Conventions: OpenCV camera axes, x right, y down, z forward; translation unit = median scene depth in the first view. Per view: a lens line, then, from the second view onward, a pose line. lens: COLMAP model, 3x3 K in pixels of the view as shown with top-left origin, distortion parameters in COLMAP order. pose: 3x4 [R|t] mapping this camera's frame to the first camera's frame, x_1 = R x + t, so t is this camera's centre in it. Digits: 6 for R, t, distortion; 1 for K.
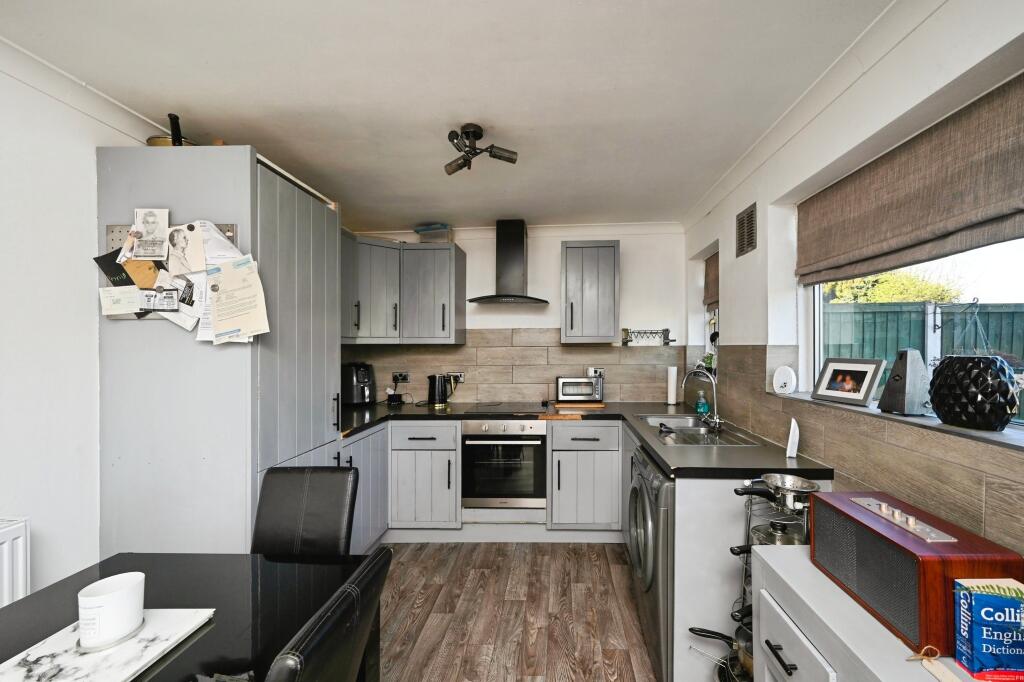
lens RADIAL K [[429.0, 0, 510.4], [0, 429.0, 342.3], [0, 0, 1]] dist [-0.000575, -0.000057]
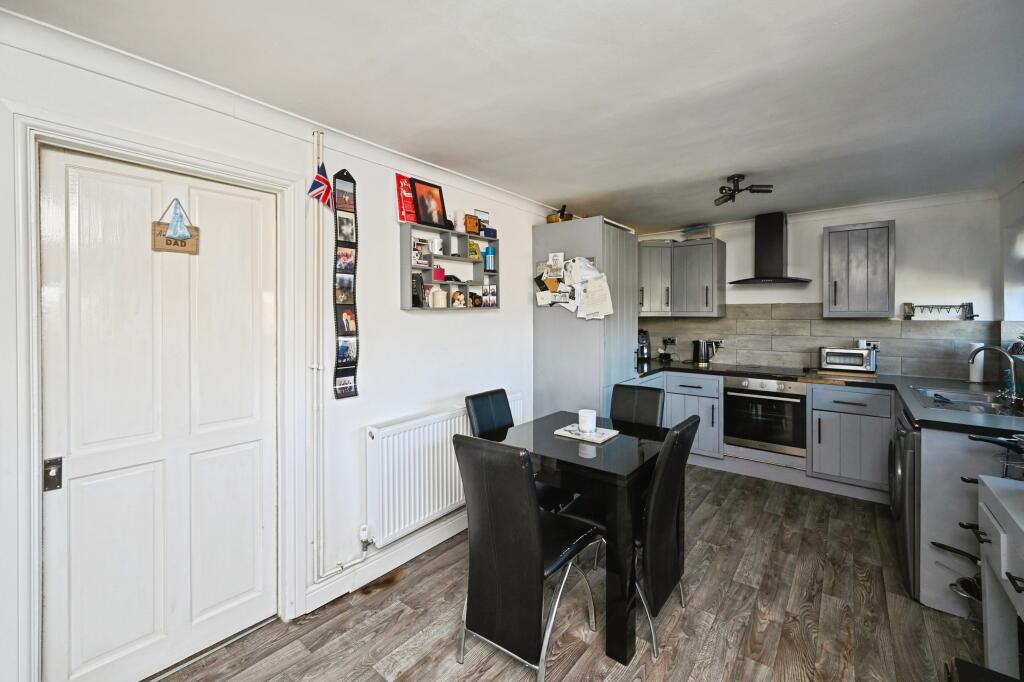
lens RADIAL K [[410.7, 0, 485.3], [0, 410.7, 305.4], [0, 0, 1]] dist [-0.003911, -0.000502]
pose [[0.817296, -0.002473, -0.576213, 0.012834], [0.000735, 0.999994, -0.003250, -0.029304], [0.576217, 0.002233, 0.817293, -0.446863]]
